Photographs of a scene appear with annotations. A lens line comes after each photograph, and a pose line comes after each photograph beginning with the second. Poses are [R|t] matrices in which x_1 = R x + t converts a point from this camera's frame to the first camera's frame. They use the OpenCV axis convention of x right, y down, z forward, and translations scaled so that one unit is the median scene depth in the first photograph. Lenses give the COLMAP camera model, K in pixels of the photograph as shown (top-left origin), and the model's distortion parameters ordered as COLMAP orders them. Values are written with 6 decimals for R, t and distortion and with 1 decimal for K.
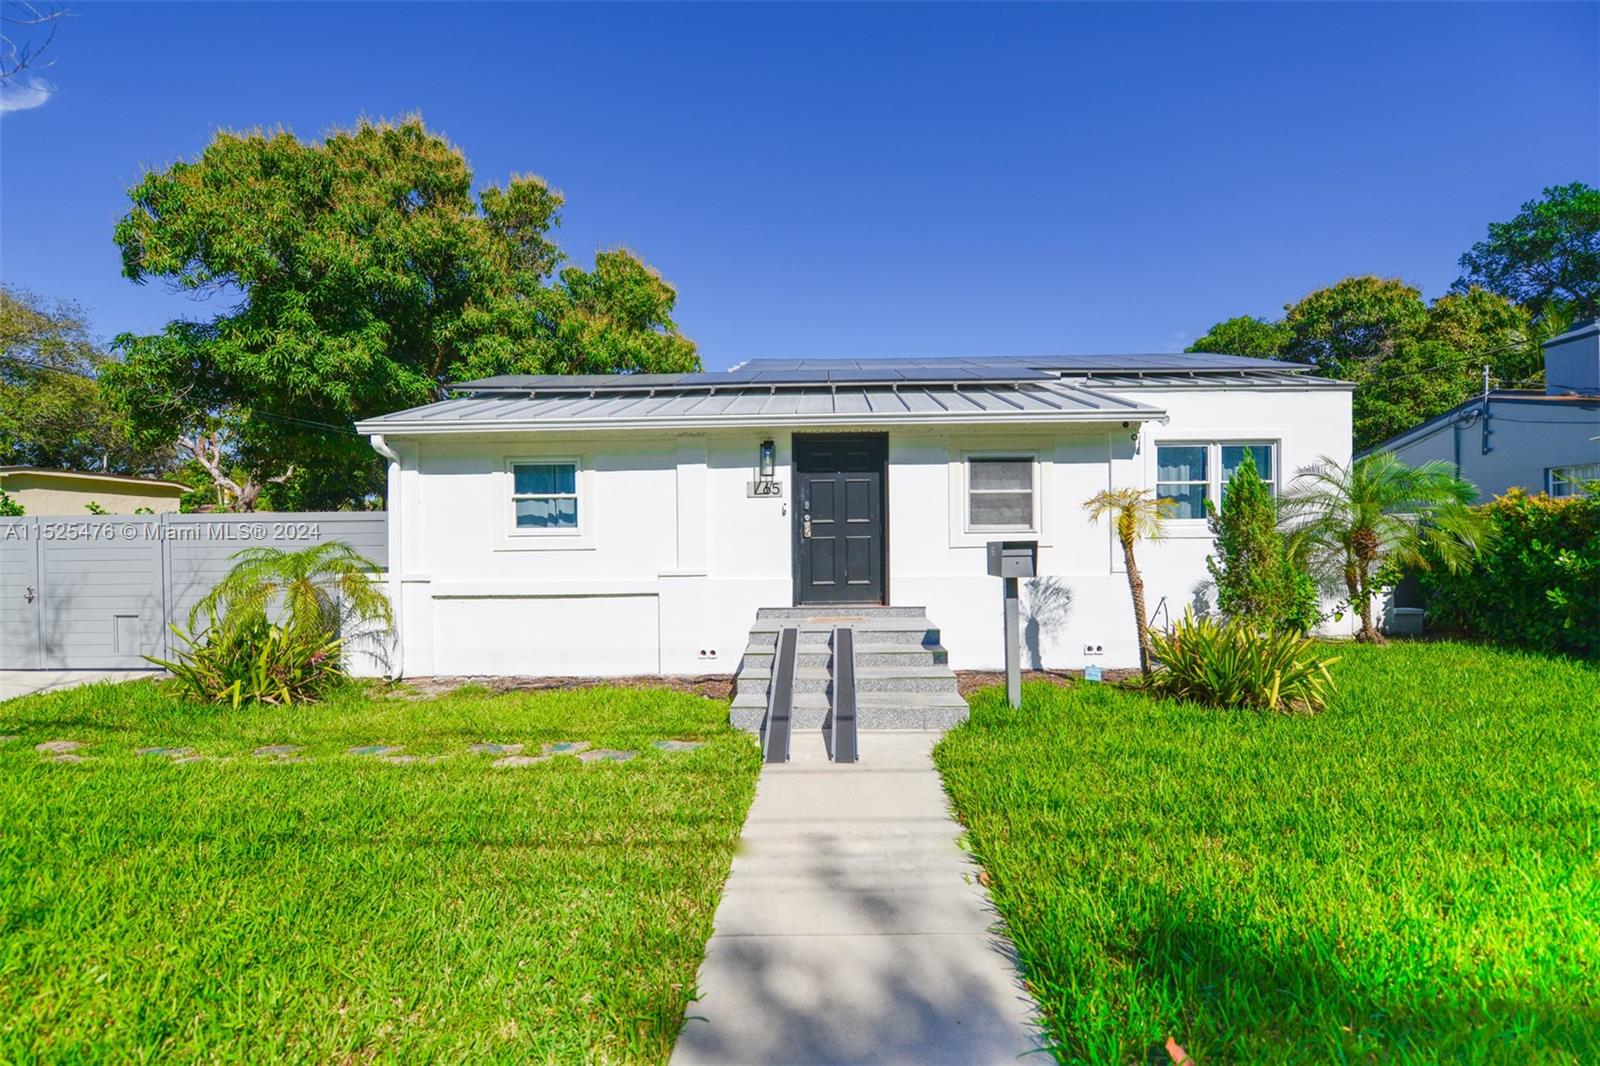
lens RADIAL K [[644.7, 0, 800.0], [0, 644.7, 533.0], [0, 0, 1]] dist [-0.015182, -0.000180]
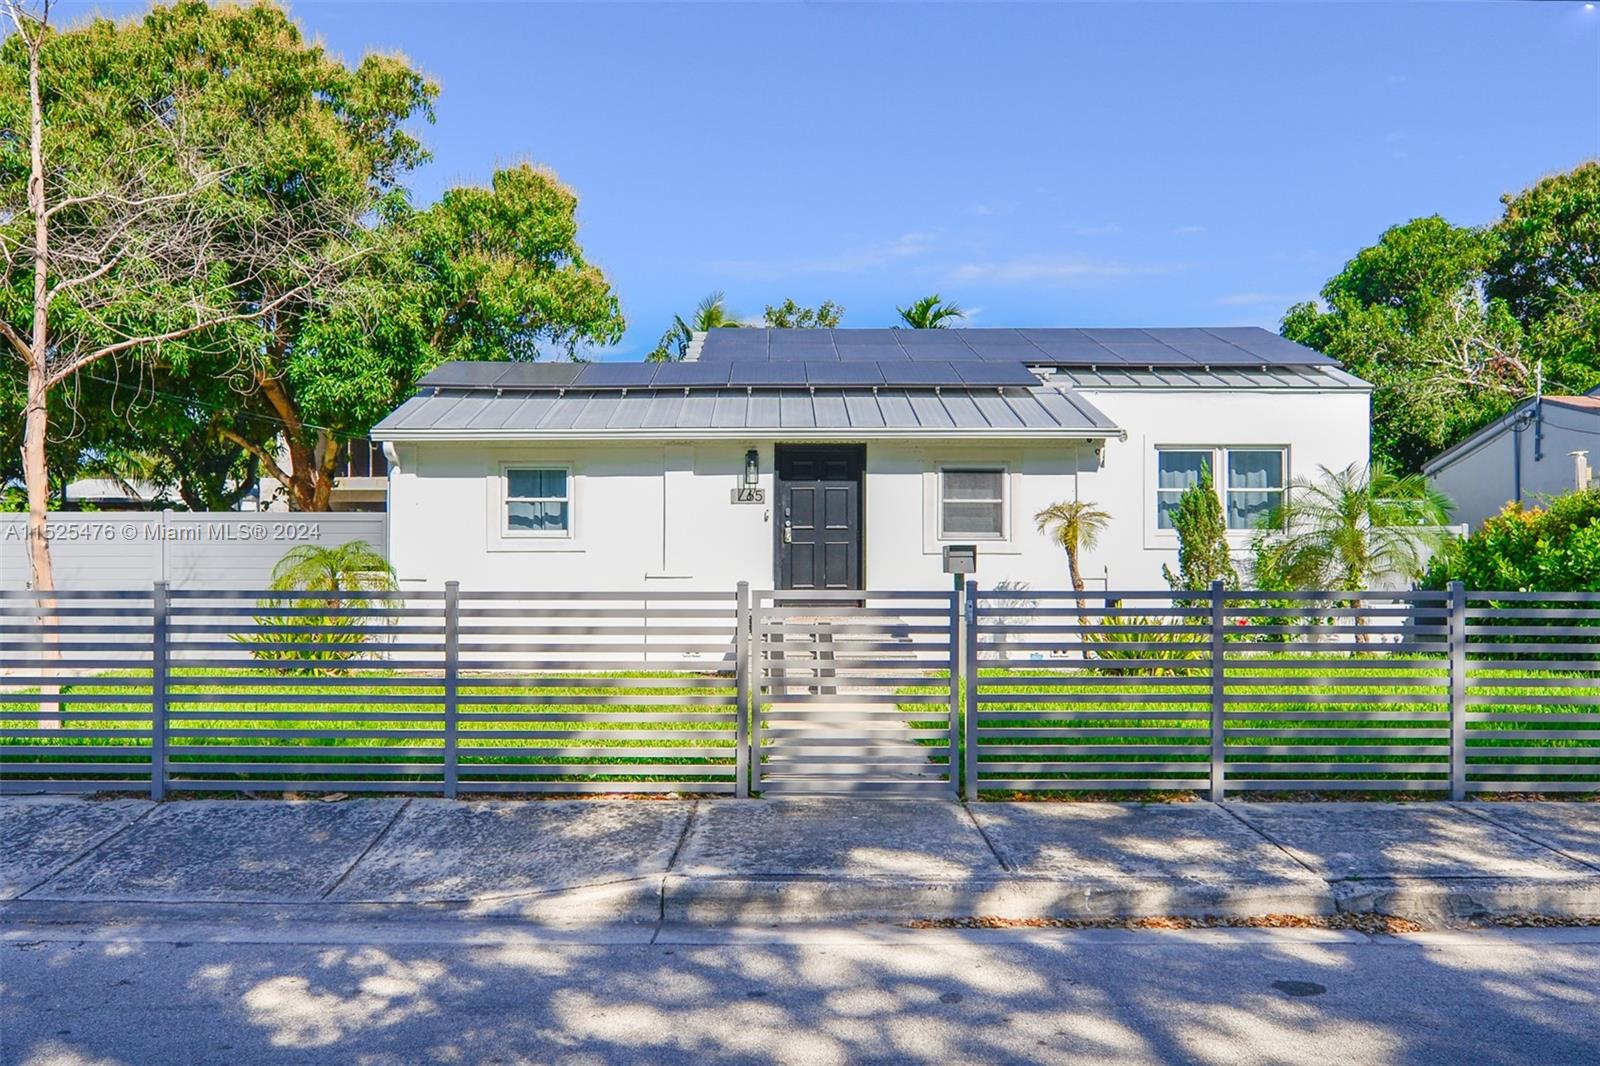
lens RADIAL K [[614.9, 0, 788.7], [0, 614.9, 530.9], [0, 0, 1]] dist [-0.001048, -0.000155]
pose [[0.999847, 0.012579, 0.012133, 0.025888], [-0.012437, 0.999854, -0.011728, -0.003567], [-0.012279, 0.011575, 0.999858, 0.246967]]
